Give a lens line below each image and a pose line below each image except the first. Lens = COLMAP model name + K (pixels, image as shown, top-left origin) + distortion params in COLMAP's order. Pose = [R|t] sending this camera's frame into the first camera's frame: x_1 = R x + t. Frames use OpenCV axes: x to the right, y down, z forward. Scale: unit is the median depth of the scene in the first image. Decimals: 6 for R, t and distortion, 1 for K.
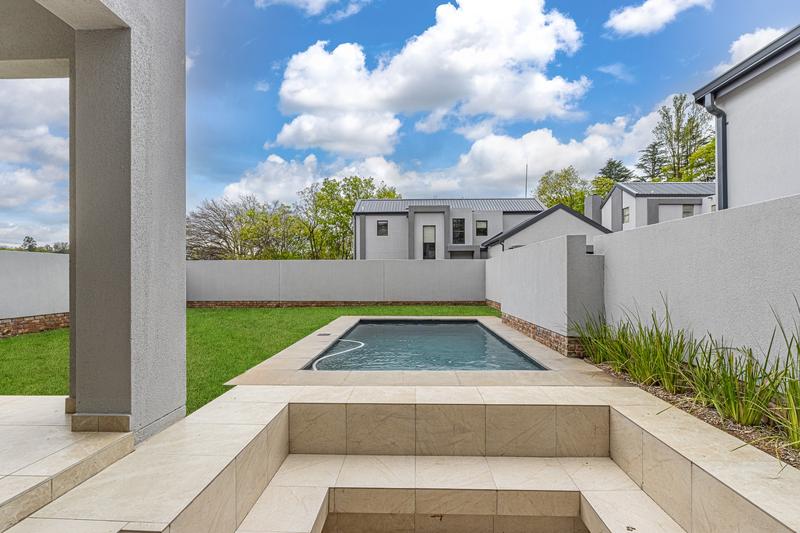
lens RADIAL K [[365.8, 0, 387.7], [0, 365.8, 270.1], [0, 0, 1]] dist [0.001481, 0.000354]
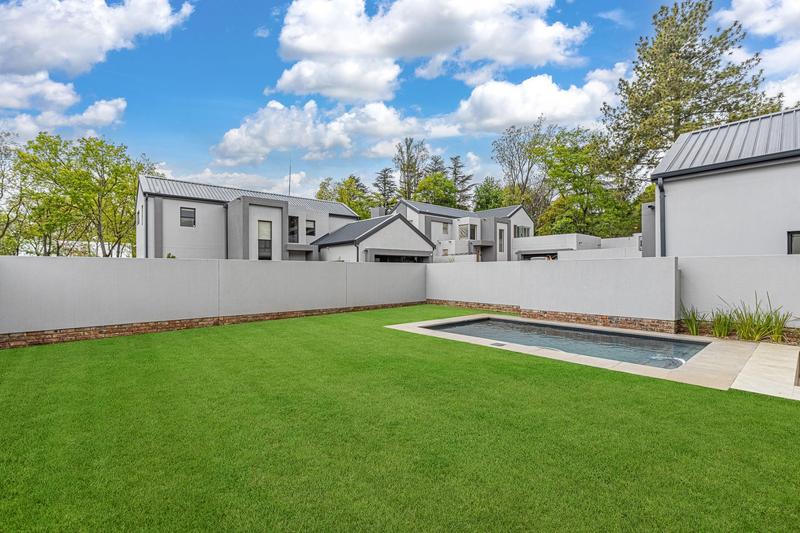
lens RADIAL K [[365.8, 0, 387.7], [0, 365.8, 270.1], [0, 0, 1]] dist [0.001481, 0.000354]
pose [[0.733202, 0.000269, 0.680011, -0.273823], [-0.006763, 0.999953, 0.006897, -0.007542], [-0.679978, -0.009656, 0.733169, 0.125549]]
